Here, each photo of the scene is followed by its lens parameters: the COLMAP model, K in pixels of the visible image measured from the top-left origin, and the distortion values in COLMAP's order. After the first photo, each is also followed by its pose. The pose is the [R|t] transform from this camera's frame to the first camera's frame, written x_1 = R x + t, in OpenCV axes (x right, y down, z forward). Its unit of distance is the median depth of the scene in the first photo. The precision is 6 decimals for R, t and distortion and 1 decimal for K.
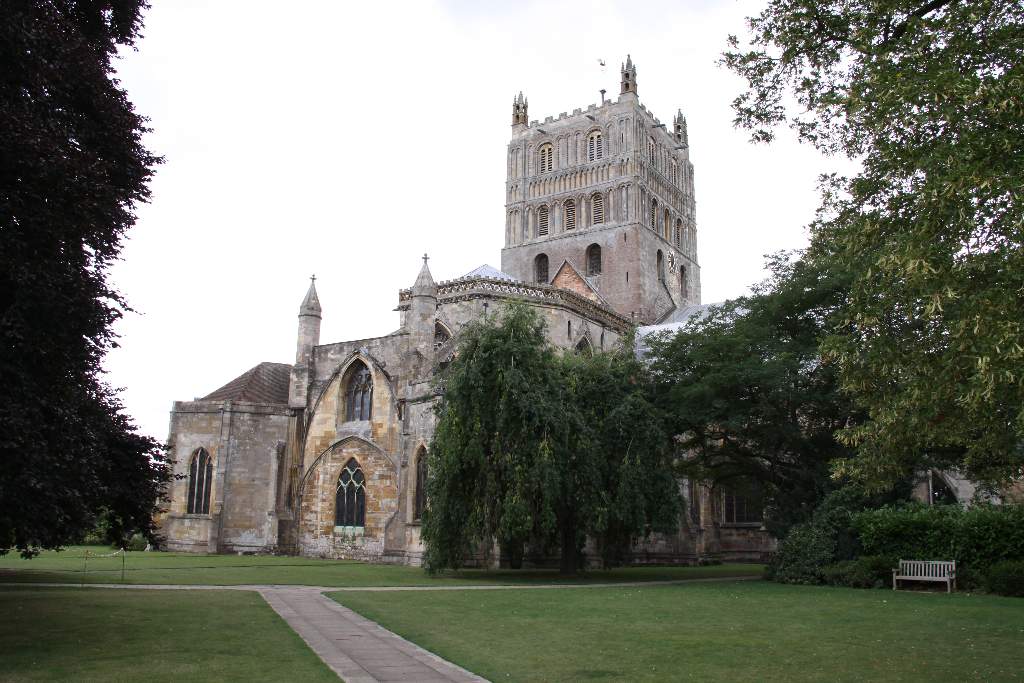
lens RADIAL K [[858.2, 0, 512.1], [0, 858.2, 340.9], [0, 0, 1]] dist [-0.004929, -0.000530]
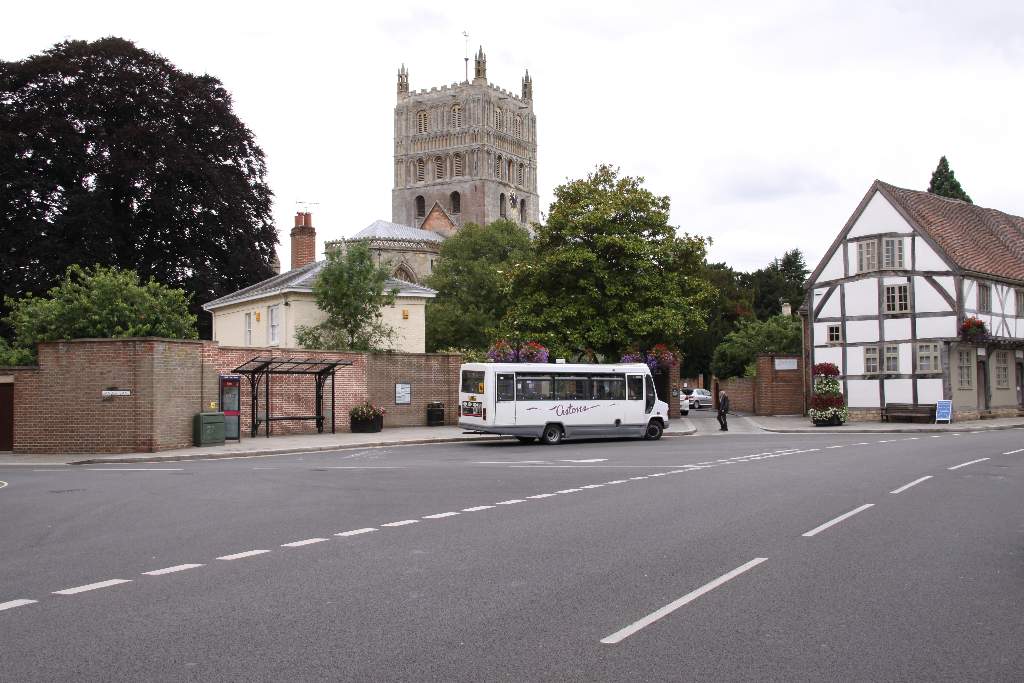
lens RADIAL K [[1142.1, 0, 512.6], [0, 1142.1, 339.3], [0, 0, 1]] dist [0.022590, 0.000000]
pose [[0.997388, -0.024006, 0.068123, 0.051636], [0.012555, 0.986417, 0.163782, -0.170390], [-0.071130, -0.162499, 0.984142, -0.877374]]
